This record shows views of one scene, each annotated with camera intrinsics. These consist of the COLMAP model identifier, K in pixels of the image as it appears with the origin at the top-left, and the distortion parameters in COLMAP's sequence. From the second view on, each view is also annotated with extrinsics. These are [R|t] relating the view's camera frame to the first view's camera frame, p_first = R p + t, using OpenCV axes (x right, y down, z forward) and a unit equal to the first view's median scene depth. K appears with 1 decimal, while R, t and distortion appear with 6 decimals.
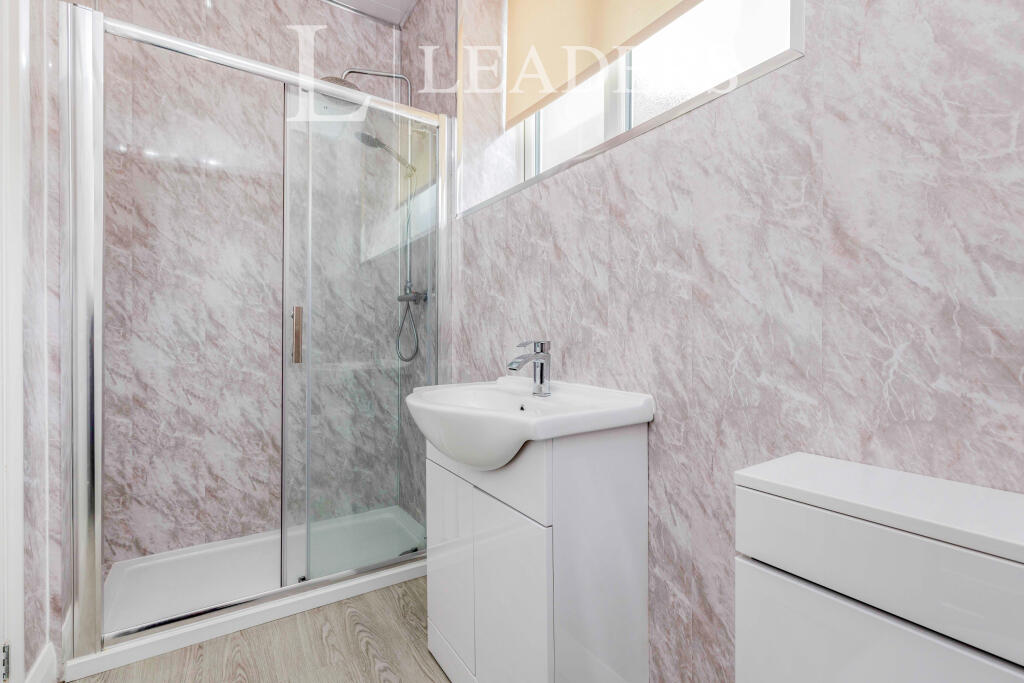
lens RADIAL K [[470.2, 0, 508.4], [0, 470.2, 340.9], [0, 0, 1]] dist [0.004532, -0.000159]
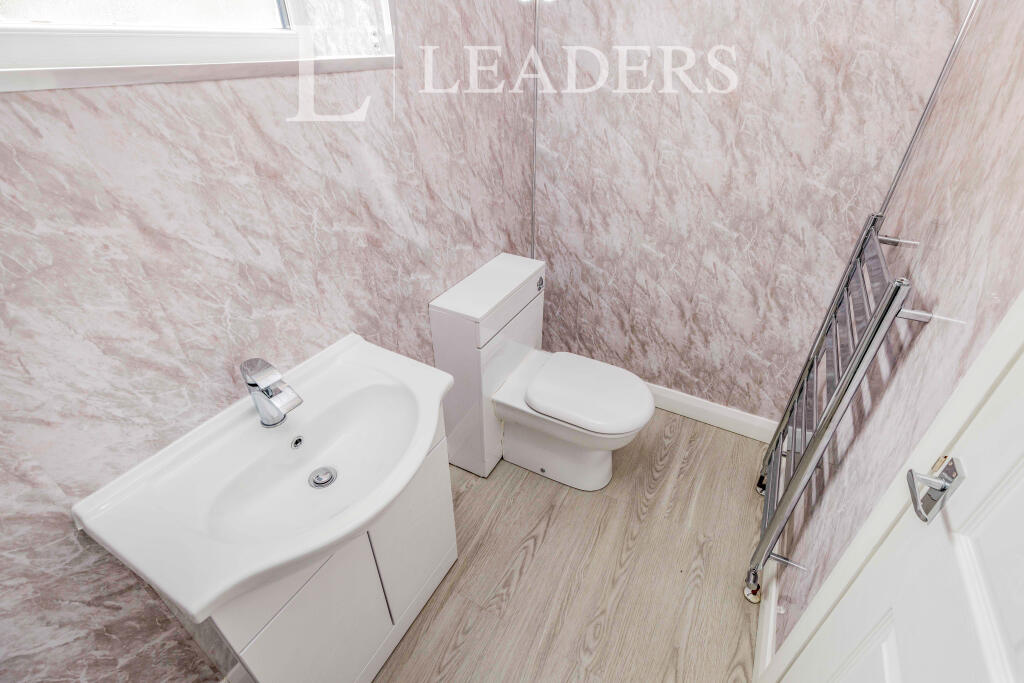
lens RADIAL K [[470.2, 0, 510.4], [0, 470.2, 340.4], [0, 0, 1]] dist [0.004532, -0.000159]
pose [[-0.480770, -0.483961, 0.731192, -0.806287], [0.000091, 0.833860, 0.551976, -0.549867], [-0.876847, 0.265440, -0.400851, 1.187056]]
